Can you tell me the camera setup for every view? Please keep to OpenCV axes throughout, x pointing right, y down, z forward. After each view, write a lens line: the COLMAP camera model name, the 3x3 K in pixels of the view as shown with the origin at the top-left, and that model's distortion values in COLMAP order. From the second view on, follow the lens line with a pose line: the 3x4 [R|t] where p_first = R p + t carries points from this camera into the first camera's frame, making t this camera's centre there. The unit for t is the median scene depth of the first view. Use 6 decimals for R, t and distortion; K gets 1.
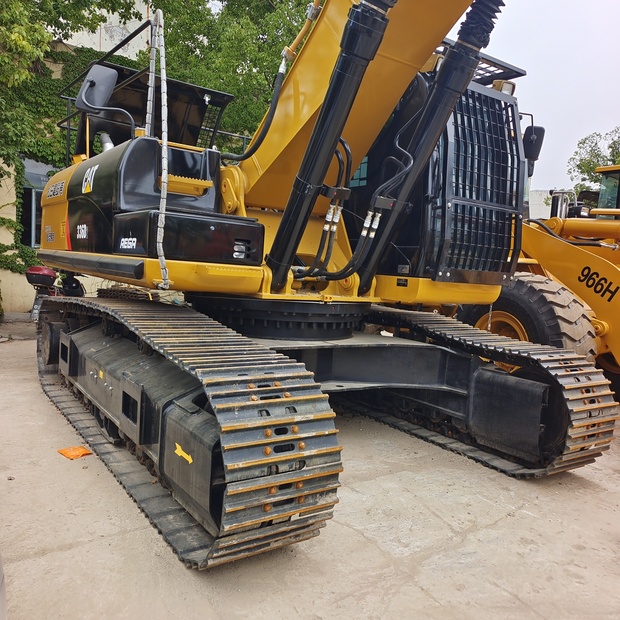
lens RADIAL K [[558.9, 0, 312.6], [0, 558.9, 312.2], [0, 0, 1]] dist [0.030777, 0.000756]
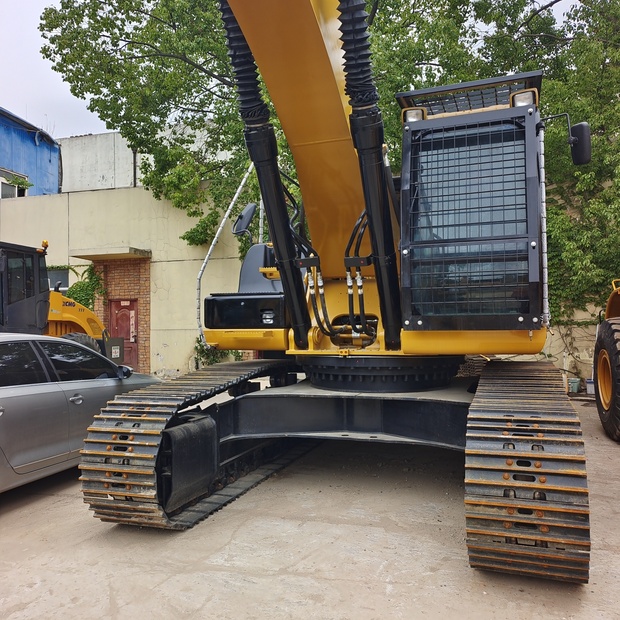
lens RADIAL K [[558.9, 0, 313.2], [0, 558.9, 306.5], [0, 0, 1]] dist [0.030777, 0.000756]
pose [[0.576491, -0.104112, -0.810444, 1.108324], [-0.011901, 0.990674, -0.135730, 0.044585], [0.817017, 0.087892, 0.569876, 0.380013]]
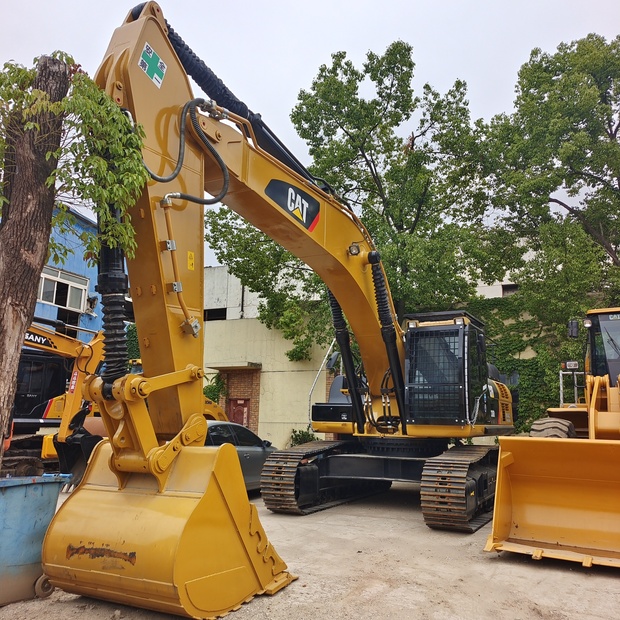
lens RADIAL K [[558.9, 0, 308.7], [0, 558.9, 309.3], [0, 0, 1]] dist [0.030777, 0.000756]
pose [[0.454115, -0.236889, -0.858873, 2.370198], [-0.056229, 0.954463, -0.292984, 0.204154], [0.889167, 0.181342, 0.420116, -0.350742]]
